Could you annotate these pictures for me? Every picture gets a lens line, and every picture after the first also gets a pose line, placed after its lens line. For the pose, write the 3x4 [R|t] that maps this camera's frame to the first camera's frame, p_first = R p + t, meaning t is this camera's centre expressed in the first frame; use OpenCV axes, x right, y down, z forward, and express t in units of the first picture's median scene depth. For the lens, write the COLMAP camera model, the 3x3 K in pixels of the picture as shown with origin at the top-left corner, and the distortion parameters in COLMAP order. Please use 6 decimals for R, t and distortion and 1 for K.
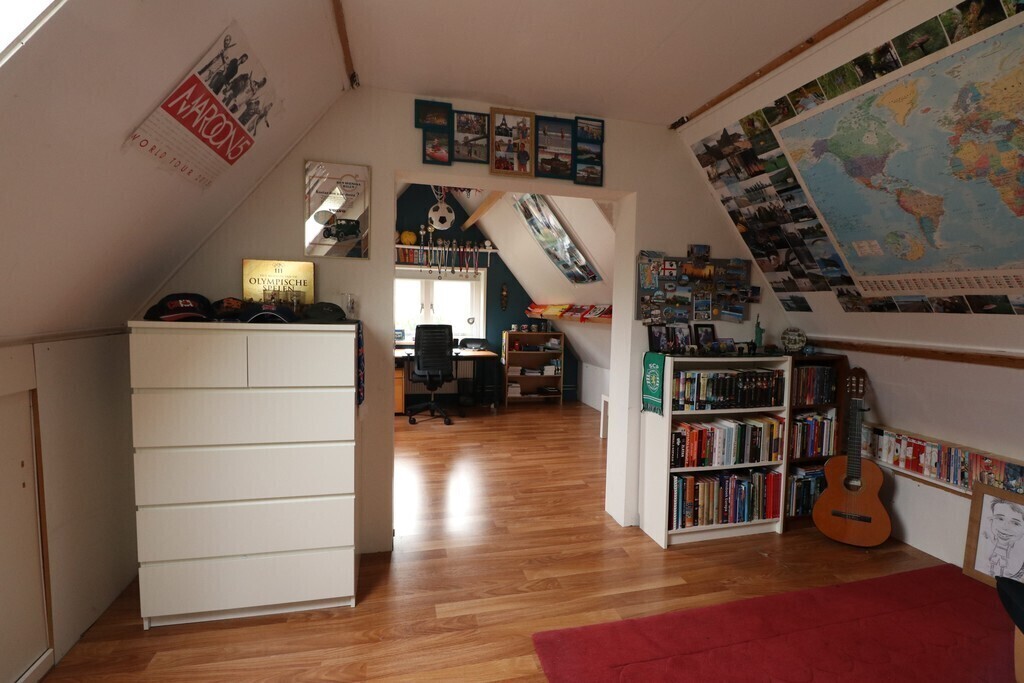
lens RADIAL K [[472.2, 0, 509.2], [0, 472.2, 341.1], [0, 0, 1]] dist [-0.005788, -0.008739]
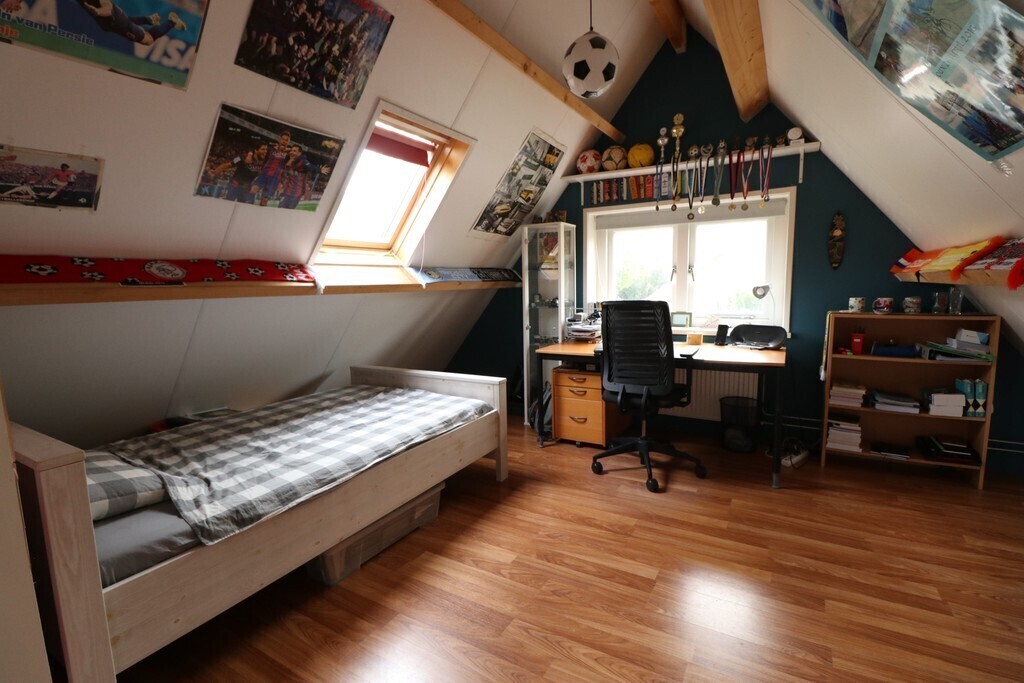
lens RADIAL K [[472.2, 0, 508.6], [0, 472.2, 342.4], [0, 0, 1]] dist [-0.005788, -0.008739]
pose [[0.711046, 0.050926, -0.701299, 0.235406], [-0.010388, 0.998026, 0.061941, -0.039476], [0.703069, -0.036758, 0.710171, 1.039725]]
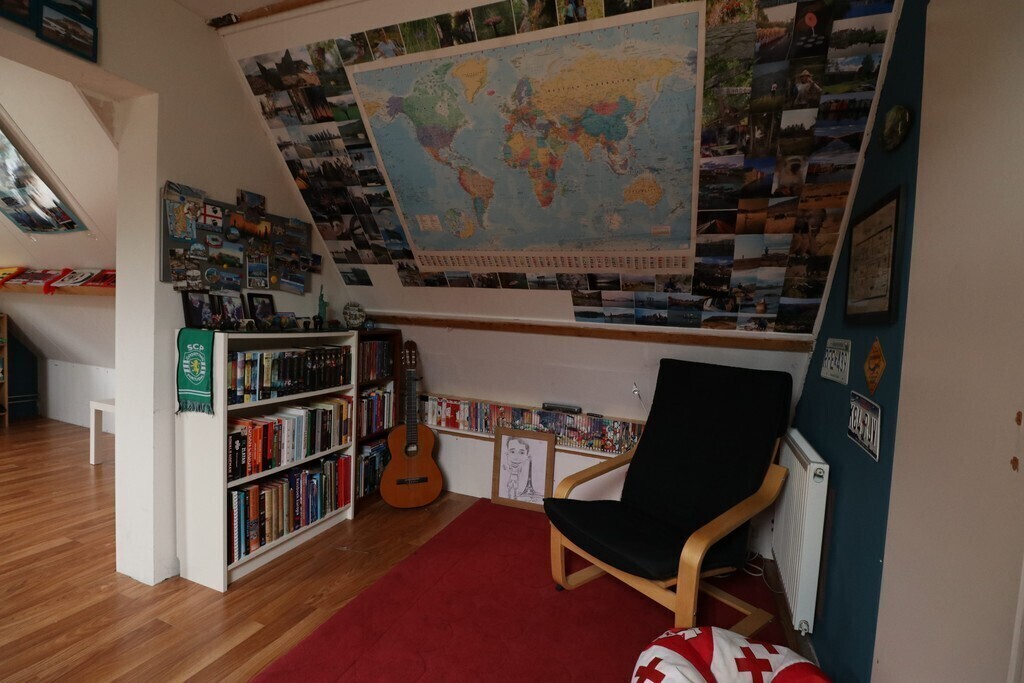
lens RADIAL K [[472.2, 0, 513.4], [0, 472.2, 340.8], [0, 0, 1]] dist [-0.005788, -0.008739]
pose [[0.580346, -0.034060, 0.813658, 0.007307], [0.018312, 0.999418, 0.028775, 0.030715], [-0.814164, -0.001800, 0.580632, 0.189659]]
